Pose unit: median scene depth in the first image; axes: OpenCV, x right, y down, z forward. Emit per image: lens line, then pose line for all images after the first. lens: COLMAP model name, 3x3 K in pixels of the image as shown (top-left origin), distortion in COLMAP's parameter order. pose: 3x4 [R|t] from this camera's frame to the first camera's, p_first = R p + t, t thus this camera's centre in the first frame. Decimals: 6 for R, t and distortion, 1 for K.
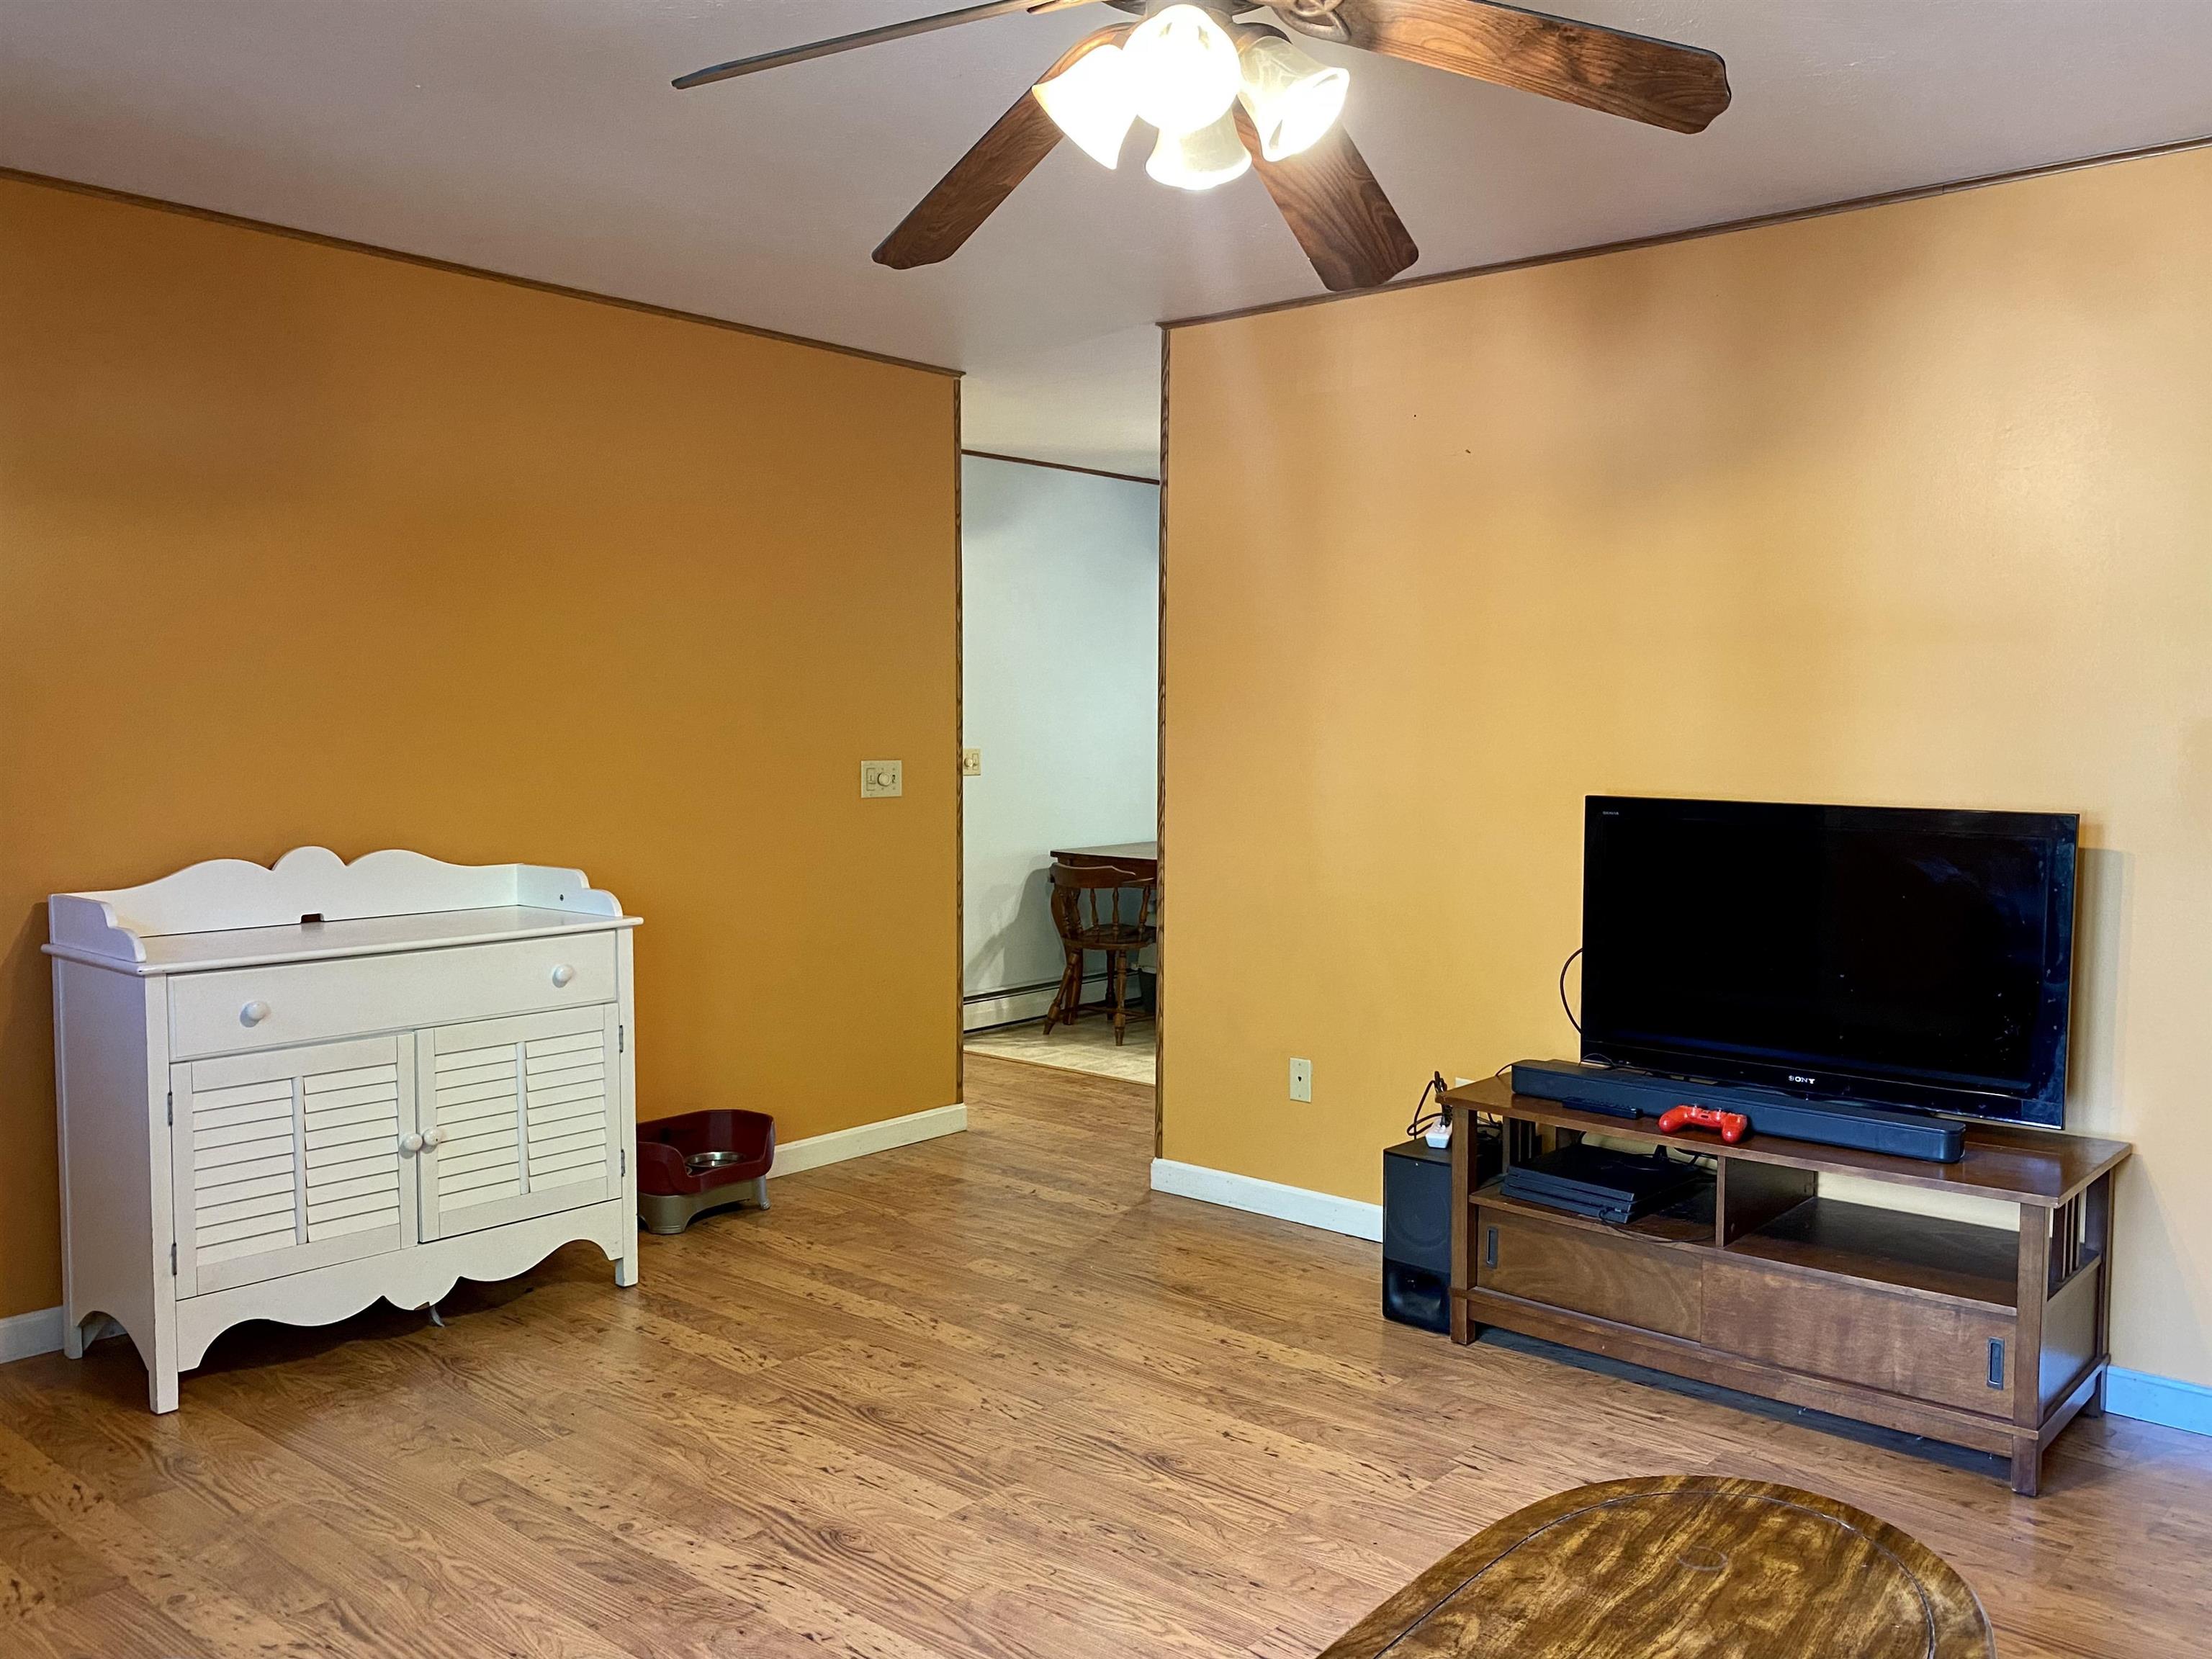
lens RADIAL K [[1792.3, 0, 1128.3], [0, 1792.3, 826.2], [0, 0, 1]] dist [0.069583, -0.081757]
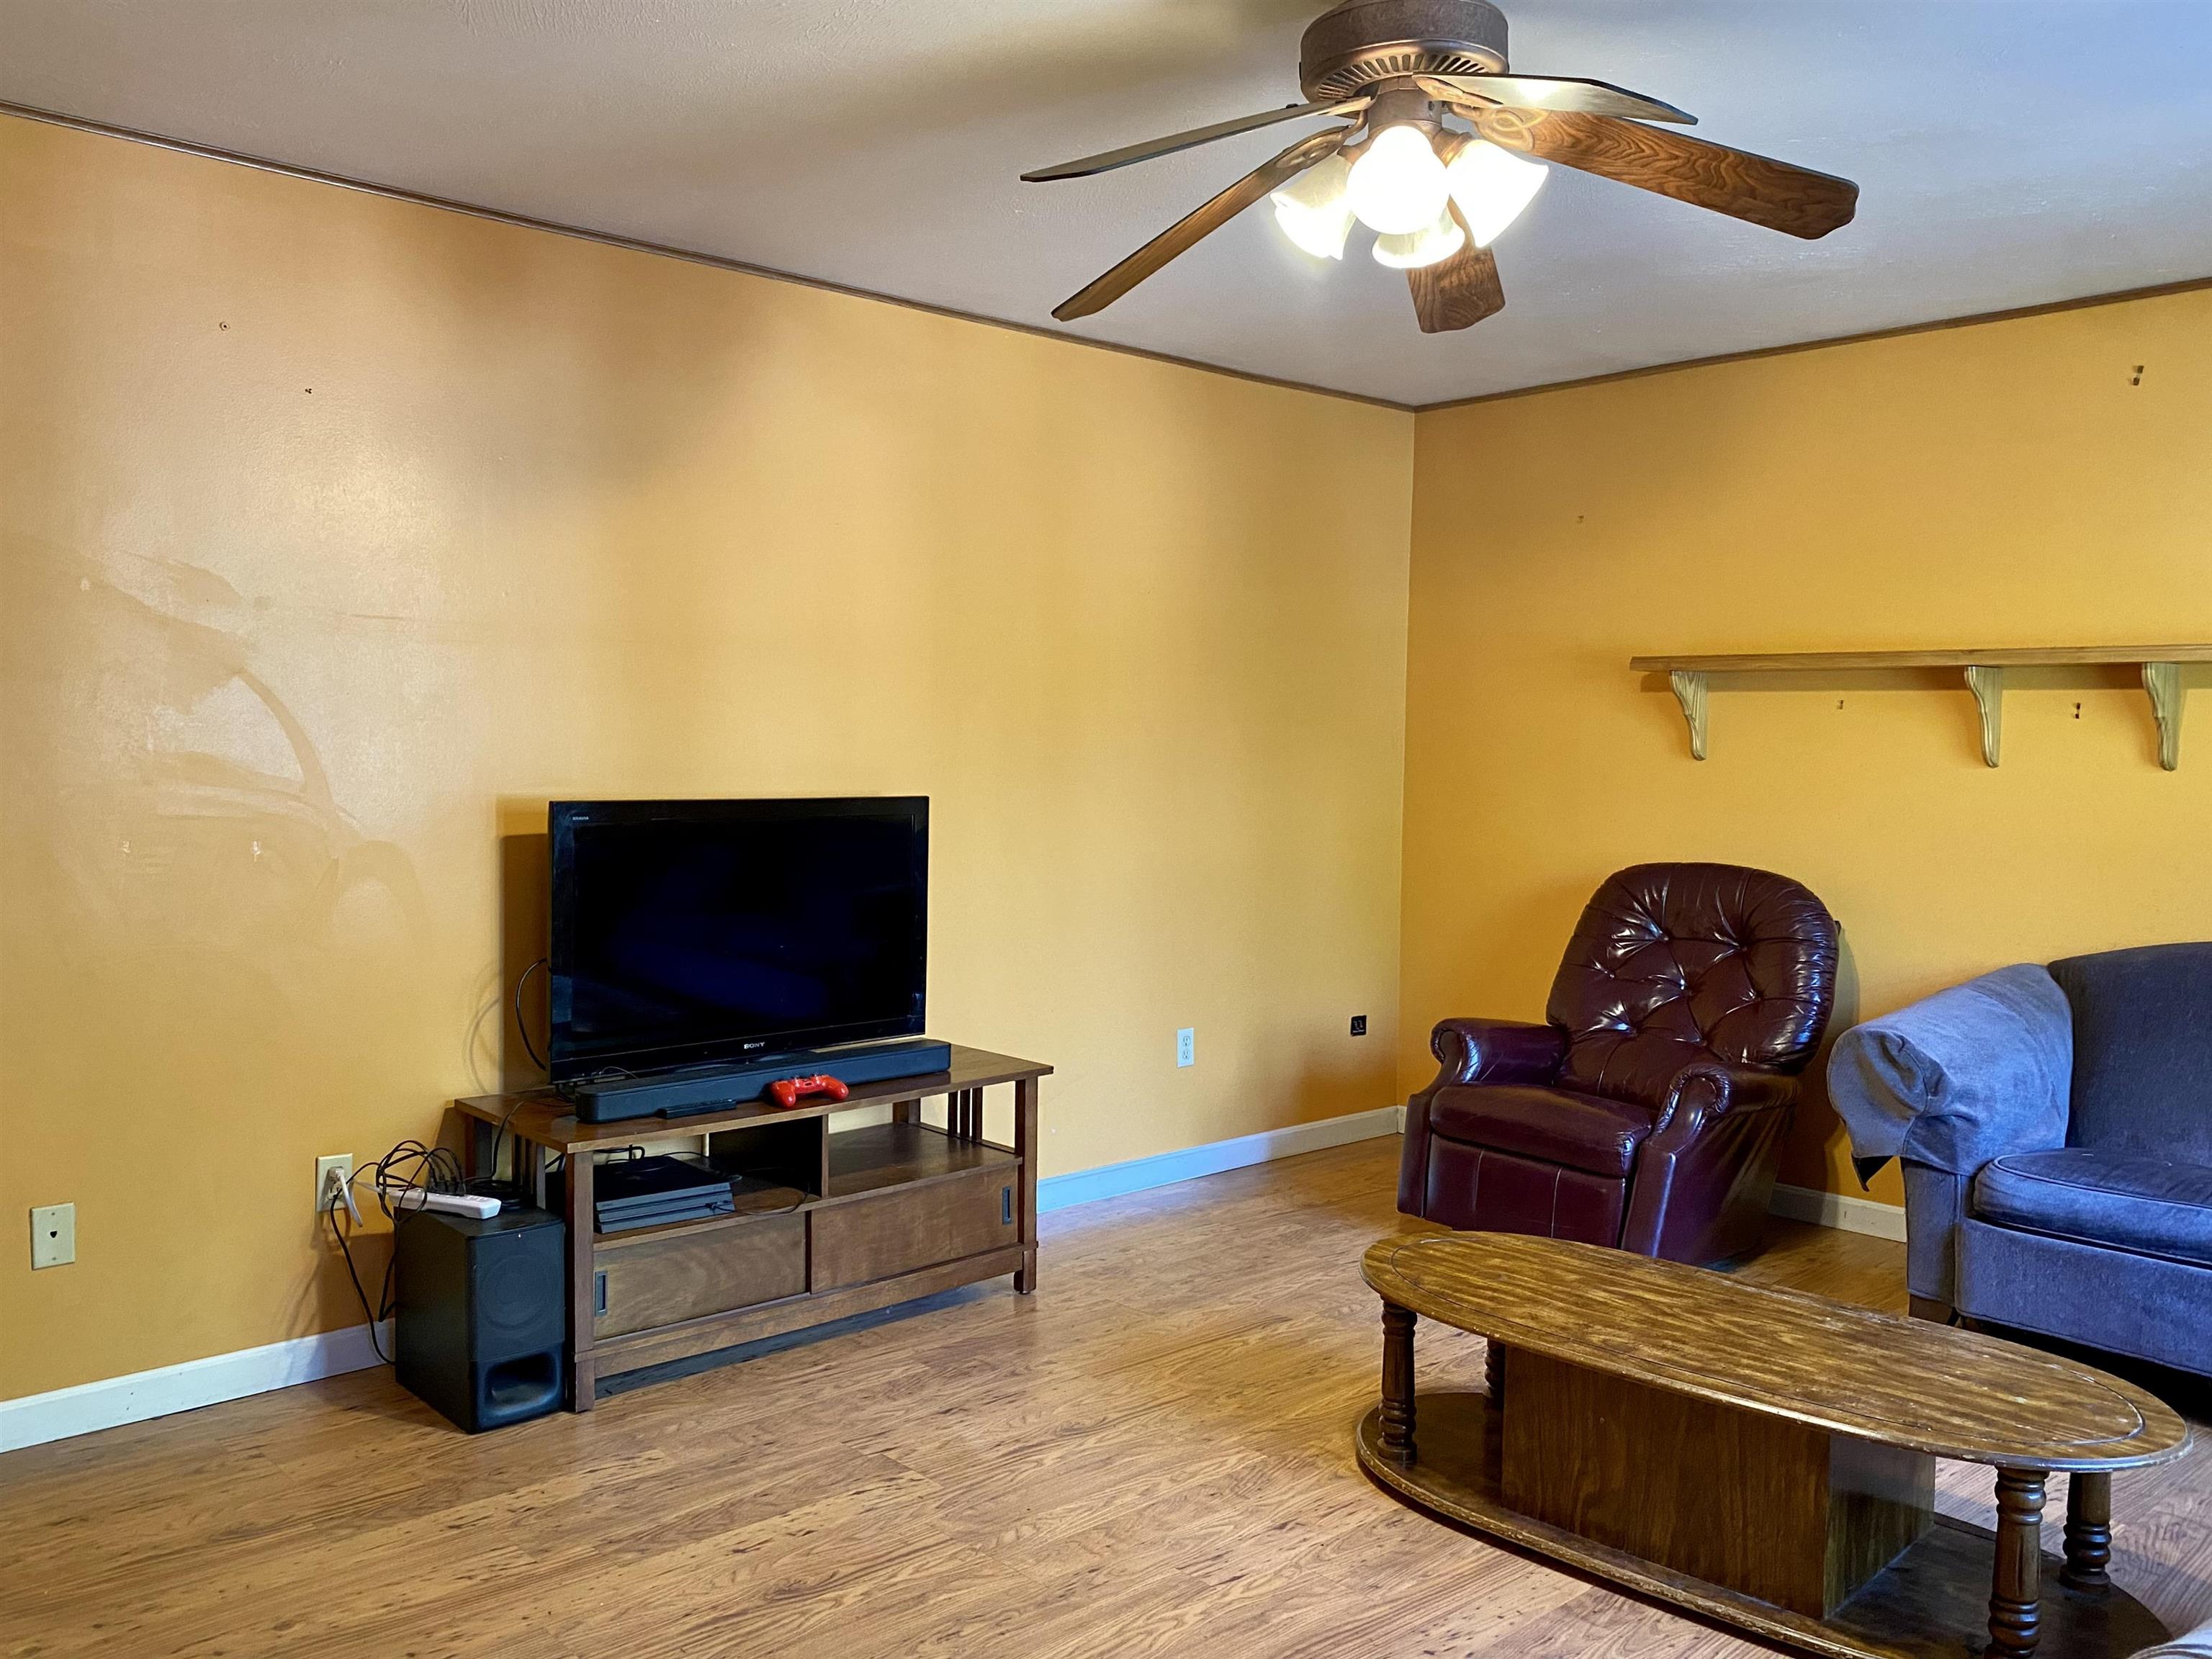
lens RADIAL K [[1792.3, 0, 1117.3], [0, 1792.3, 841.5], [0, 0, 1]] dist [0.069583, -0.081757]
pose [[0.114982, -0.062276, 0.991414, -0.863491], [0.051552, 0.997062, 0.056652, -0.045728], [-0.992029, 0.044595, 0.117855, 0.799745]]
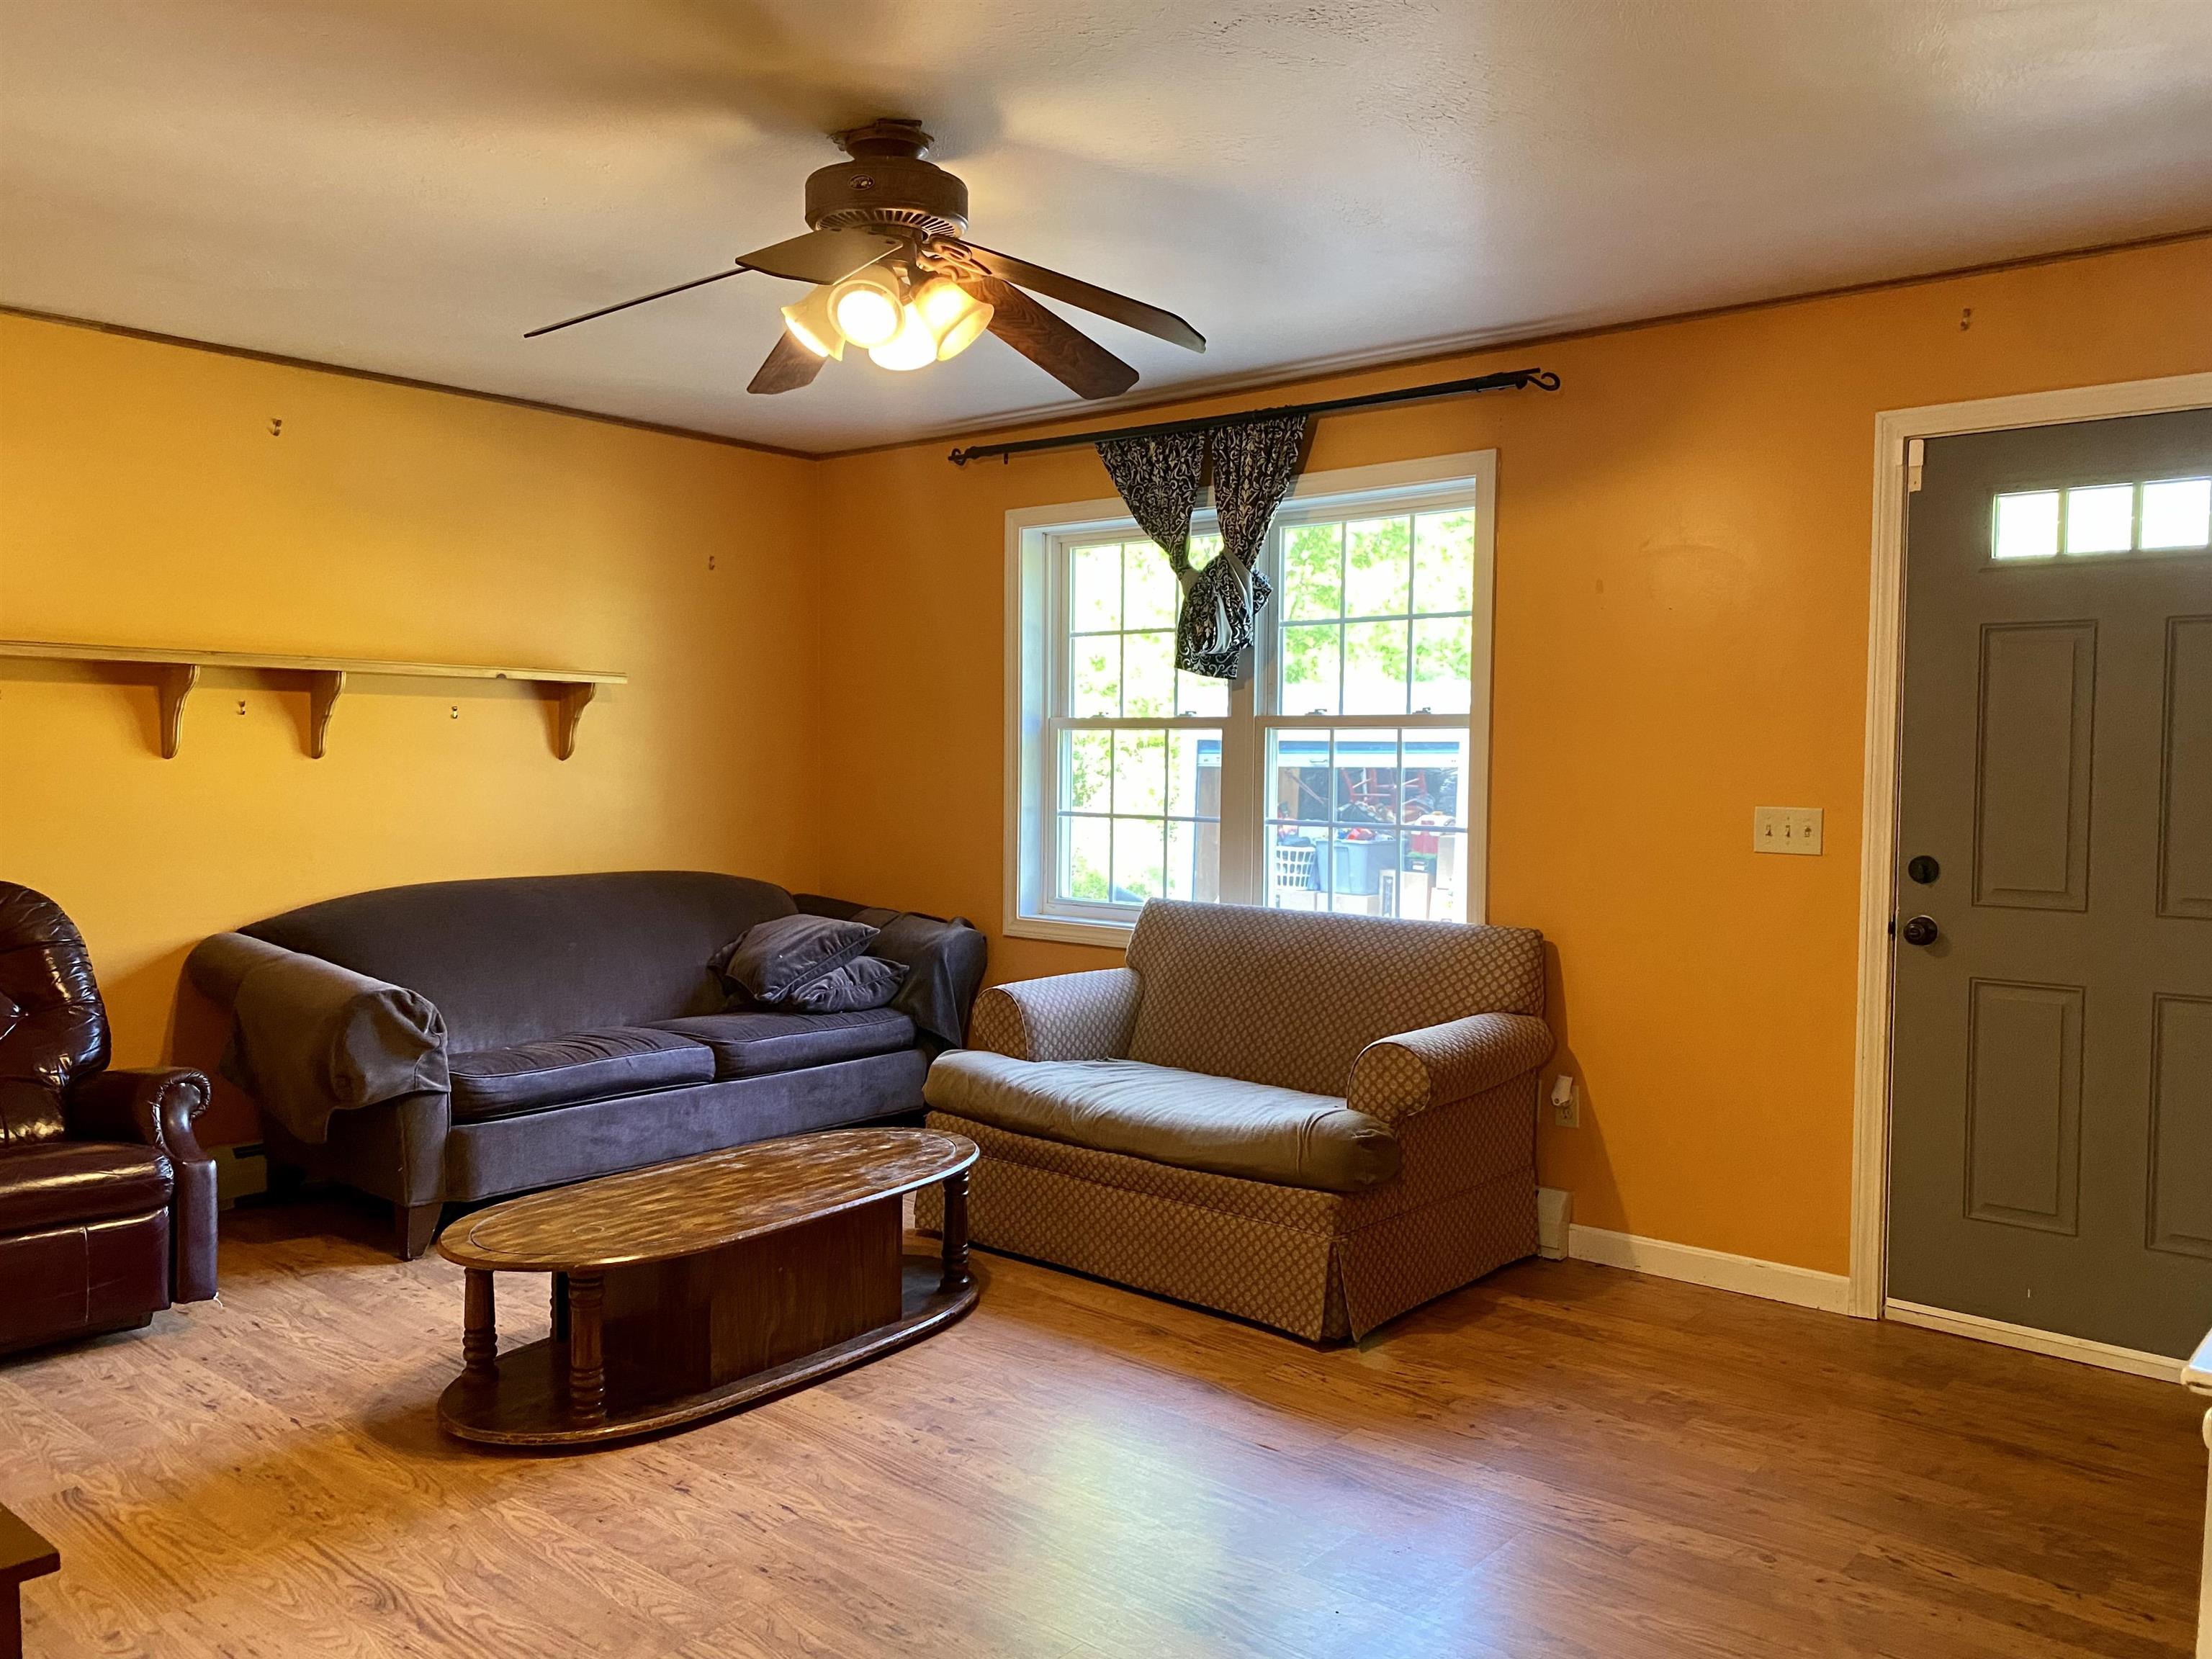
lens RADIAL K [[1730.6, 0, 1103.7], [0, 1730.6, 807.6], [0, 0, 1]] dist [0.027150, -0.006489]
pose [[-0.999878, -0.015412, 0.002518, -0.112869], [-0.015096, 0.995197, 0.096721, -0.105786], [-0.003996, 0.096671, -0.995308, 1.833590]]
